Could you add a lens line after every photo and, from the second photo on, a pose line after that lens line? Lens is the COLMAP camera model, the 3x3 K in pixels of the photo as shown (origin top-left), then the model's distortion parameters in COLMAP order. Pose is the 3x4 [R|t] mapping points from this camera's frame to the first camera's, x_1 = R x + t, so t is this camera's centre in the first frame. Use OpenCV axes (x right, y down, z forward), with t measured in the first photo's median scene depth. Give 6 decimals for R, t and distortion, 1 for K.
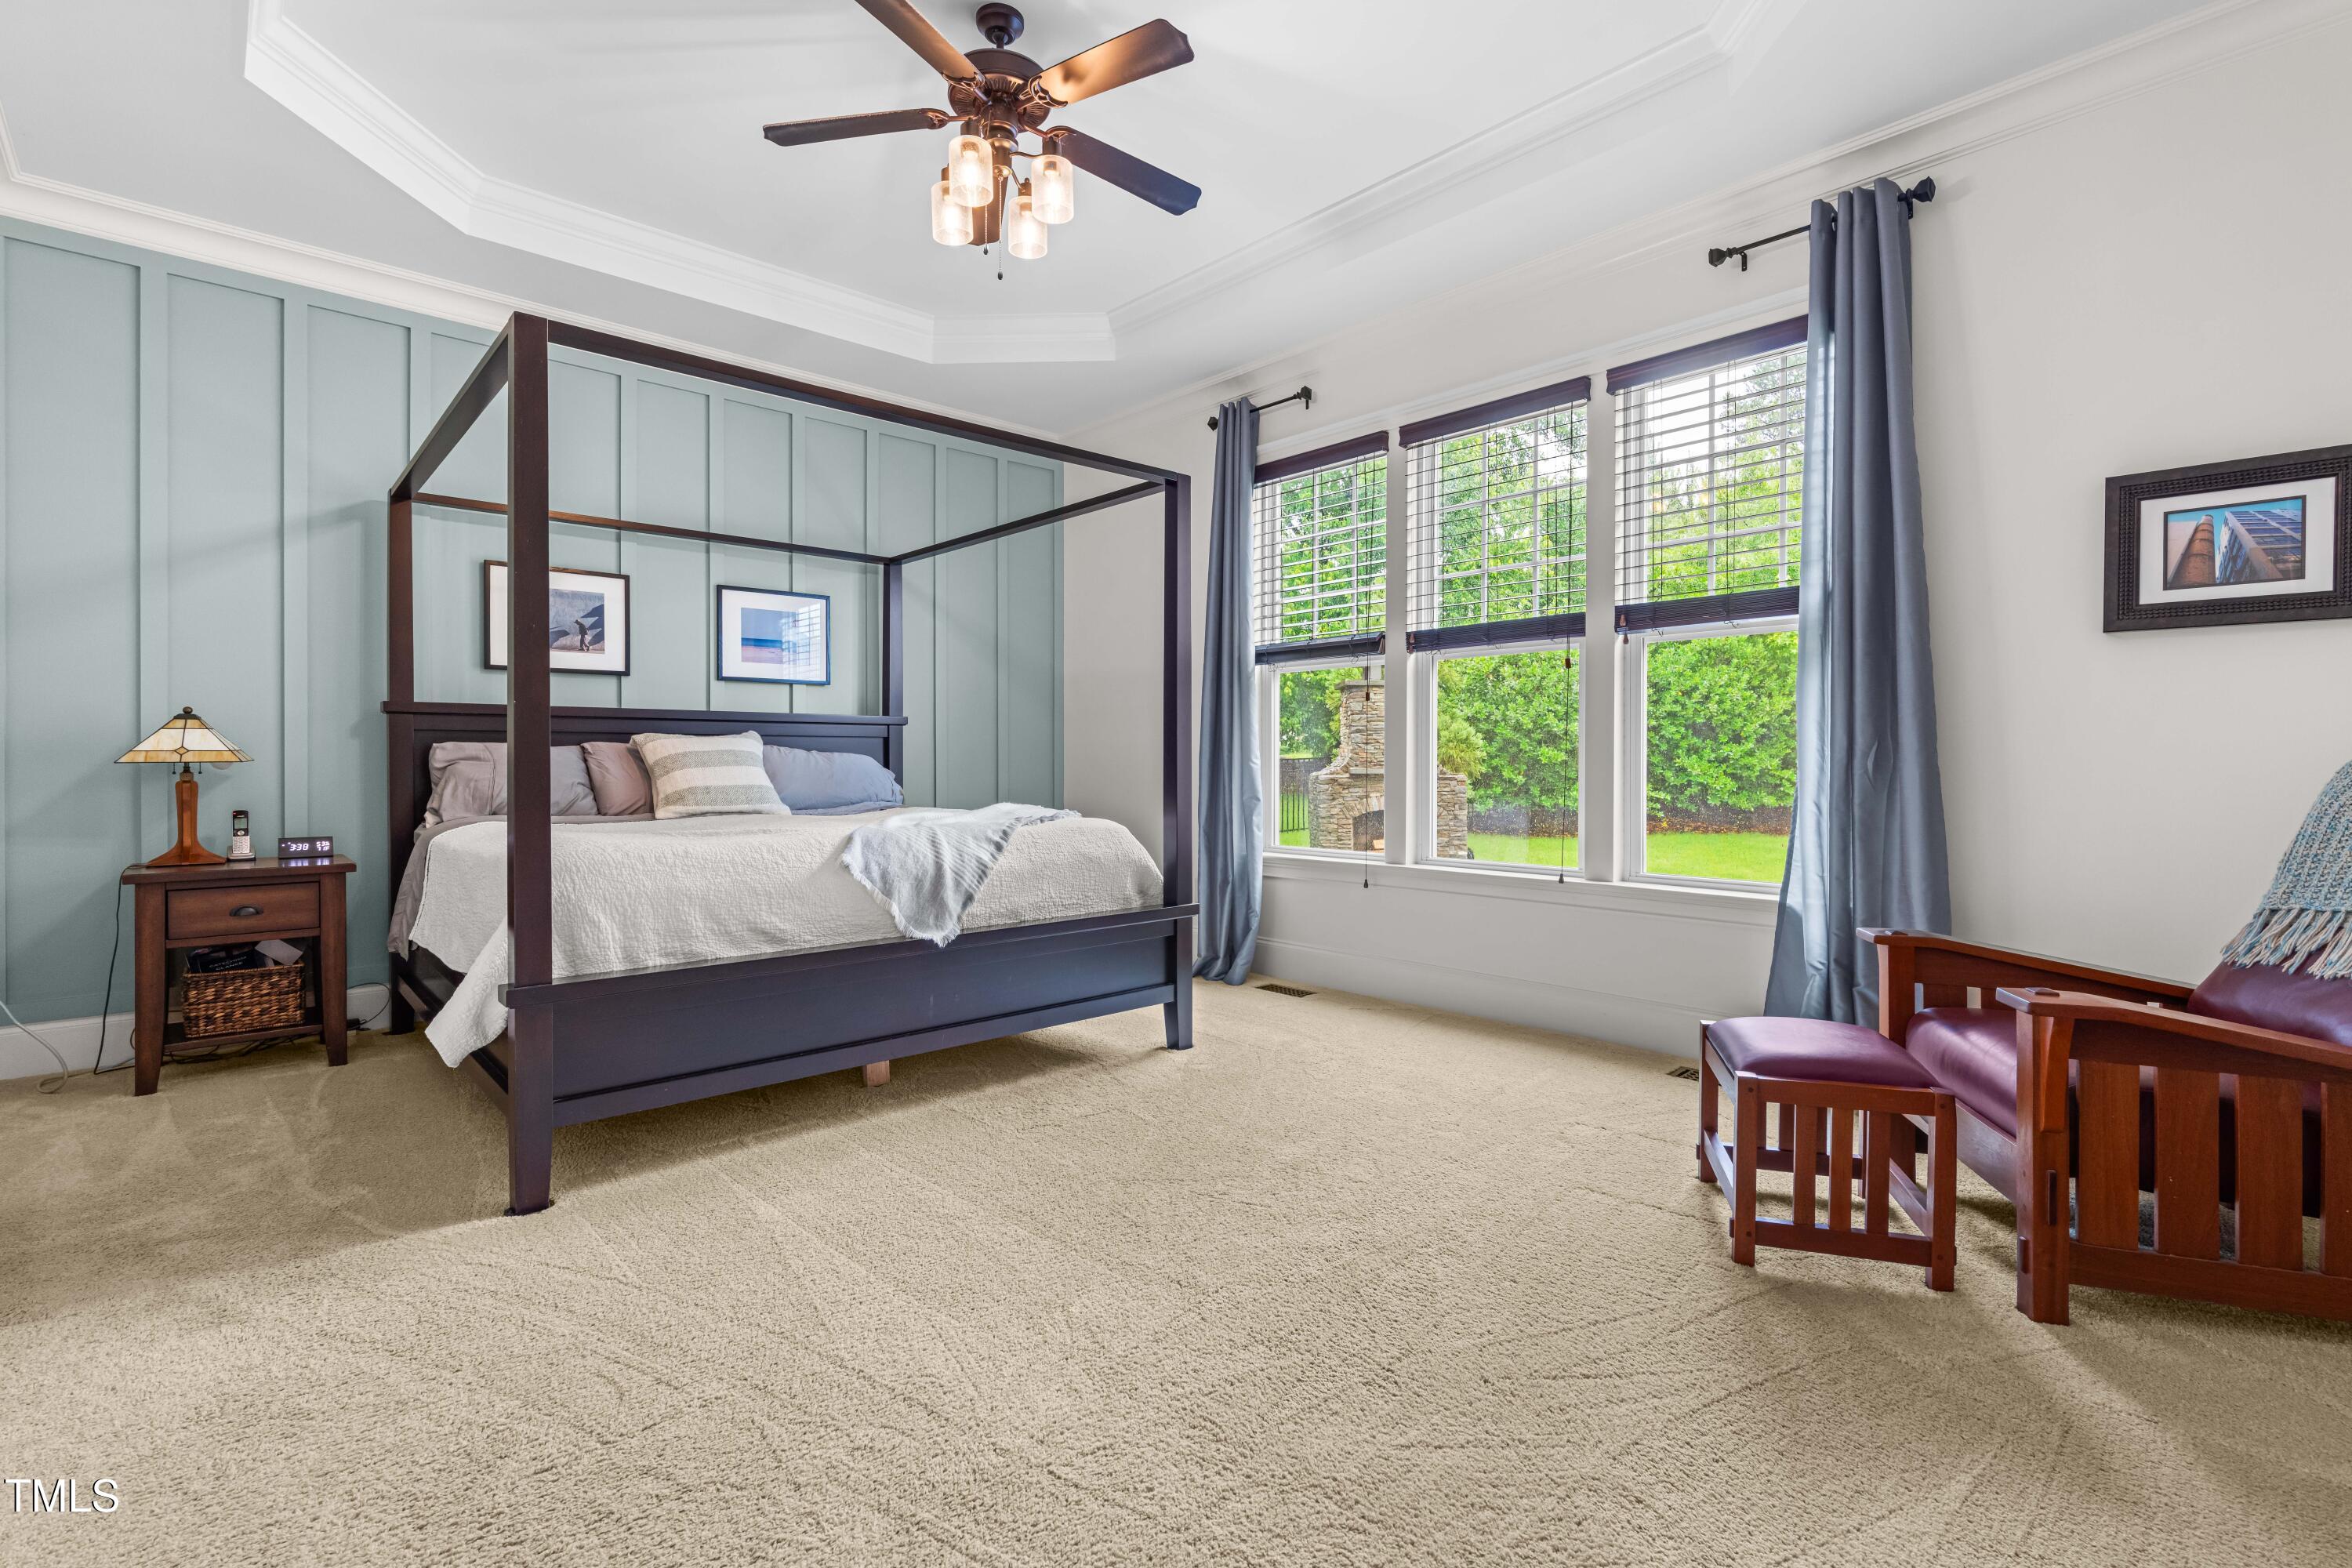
lens RADIAL K [[1073.5, 0, 1173.6], [0, 1073.5, 775.4], [0, 0, 1]] dist [0.001799, 0.000185]
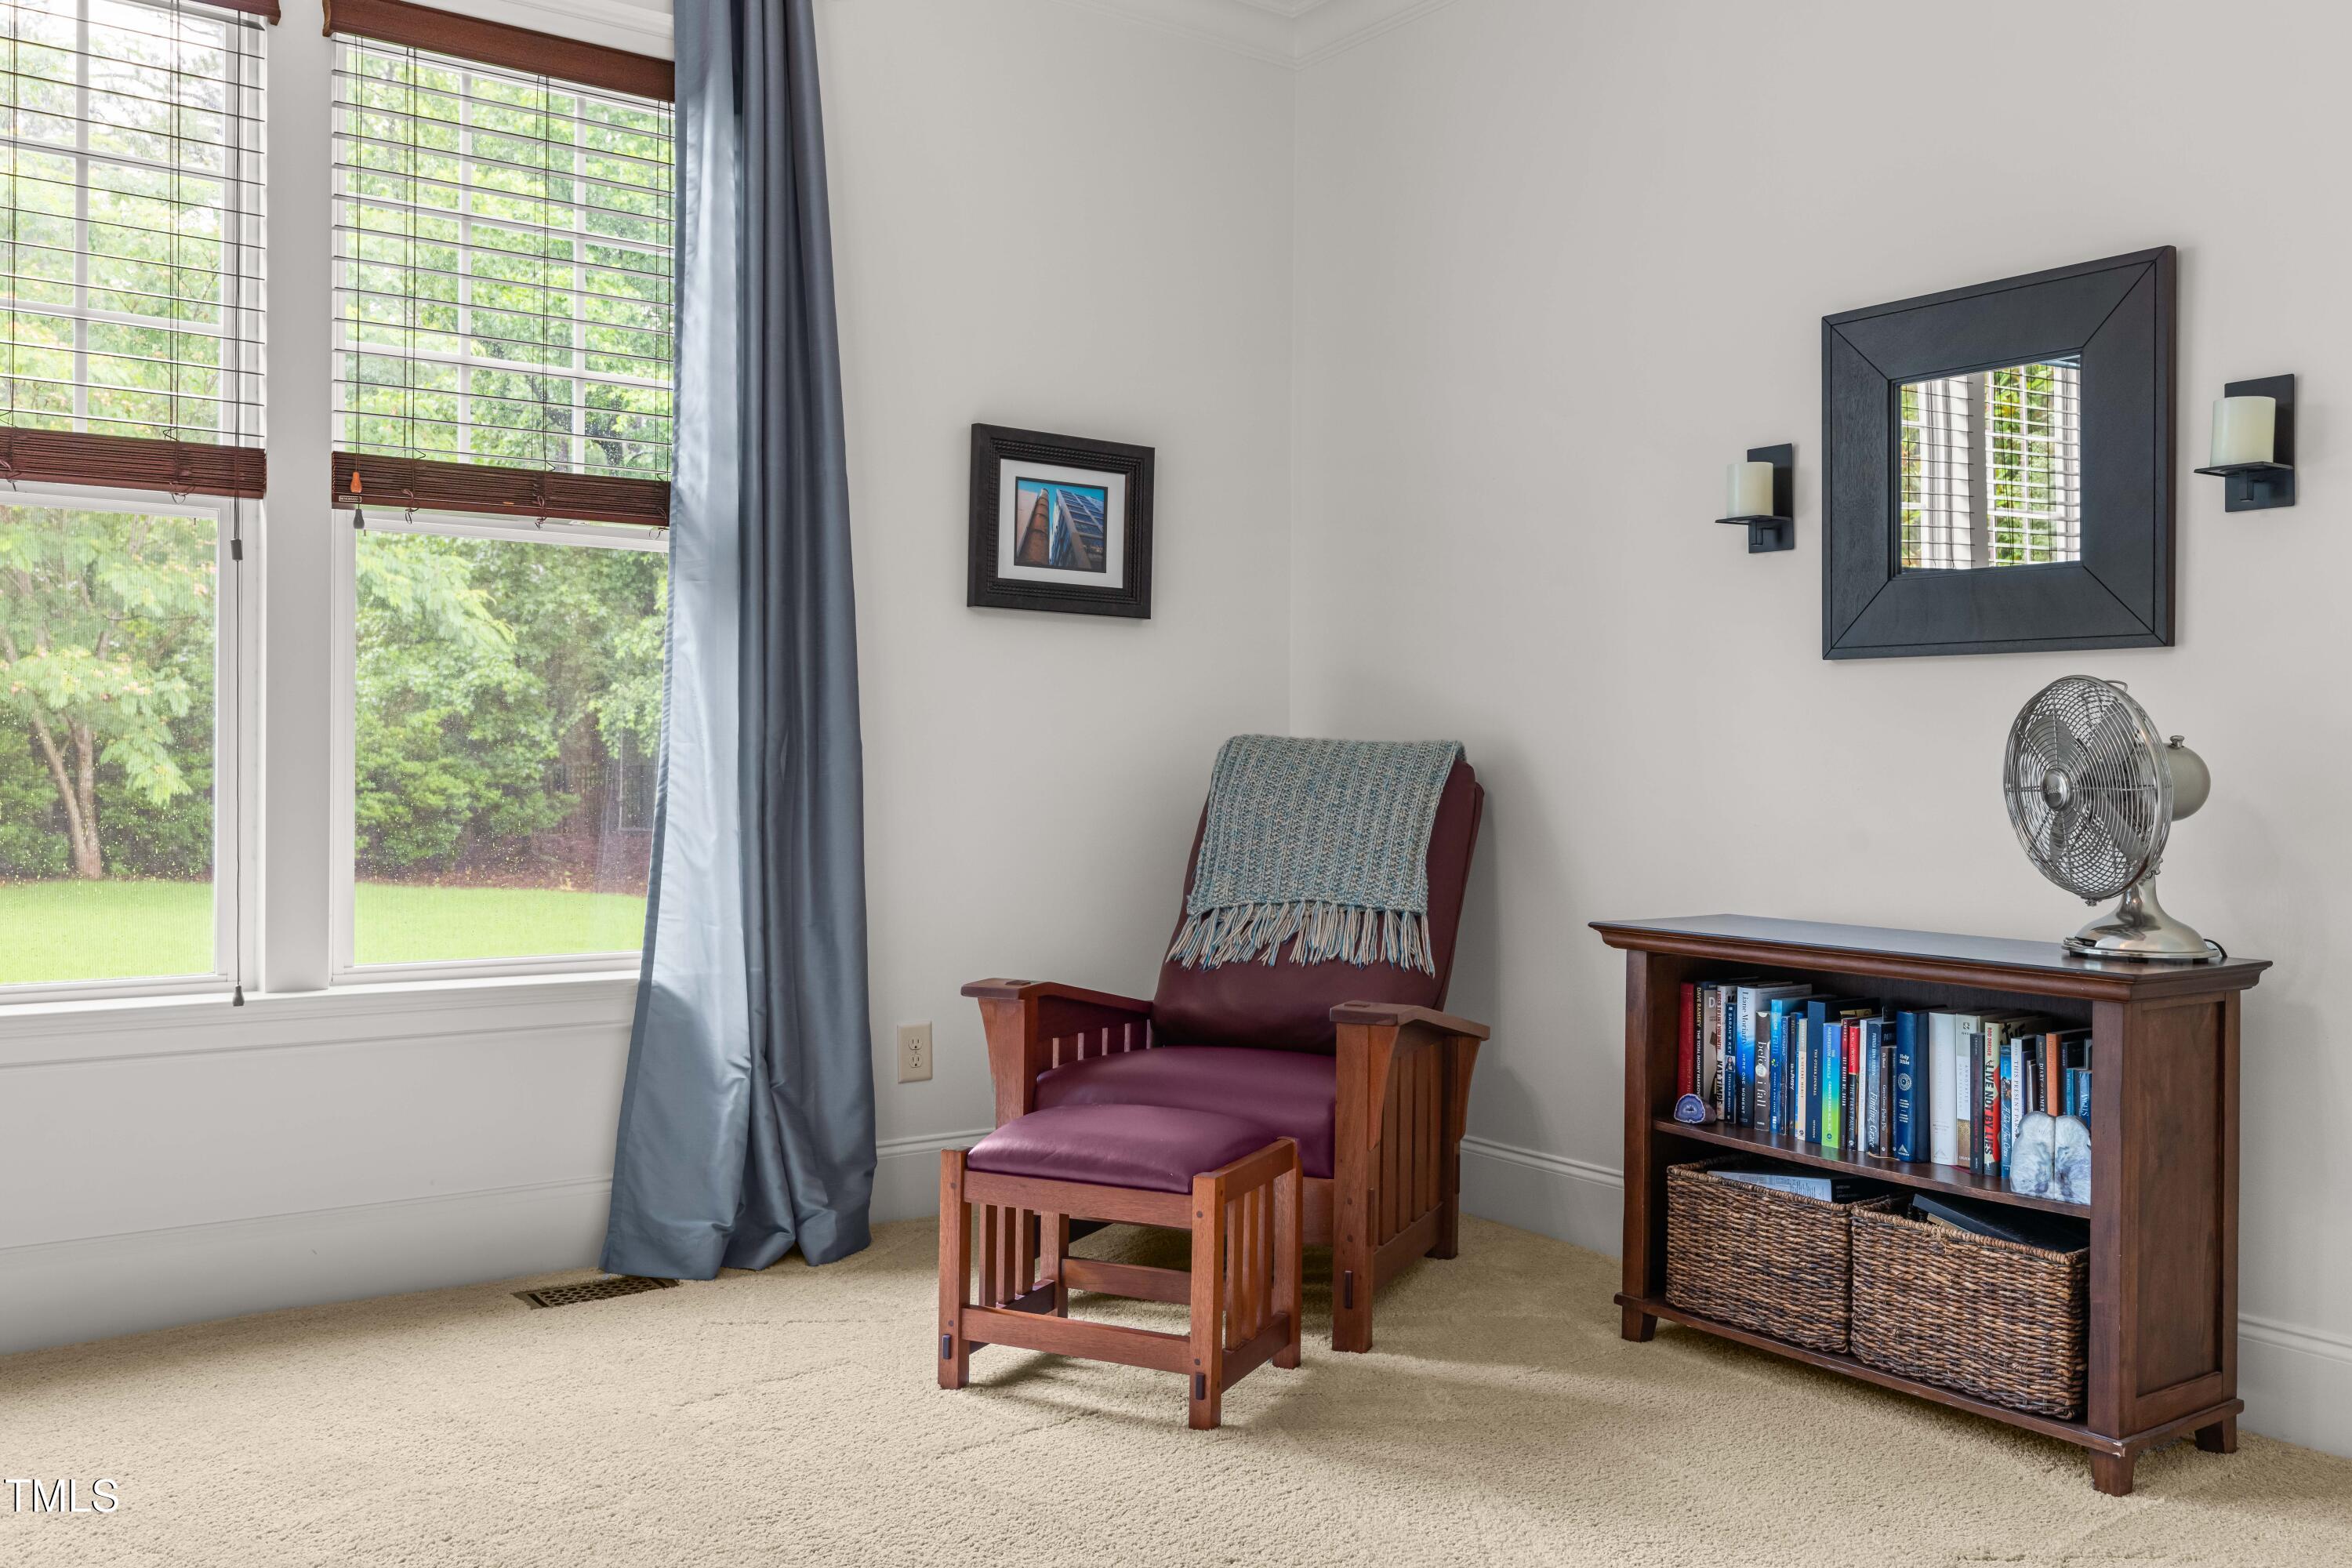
lens RADIAL K [[1940.2, 0, 1174.5], [0, 1940.2, 779.1], [0, 0, 1]] dist [0.013838, 0.000493]
pose [[0.122265, -0.003740, 0.992490, -0.638424], [0.008106, 0.999963, 0.002770, -0.000172], [-0.992464, 0.007707, 0.122291, 0.674647]]
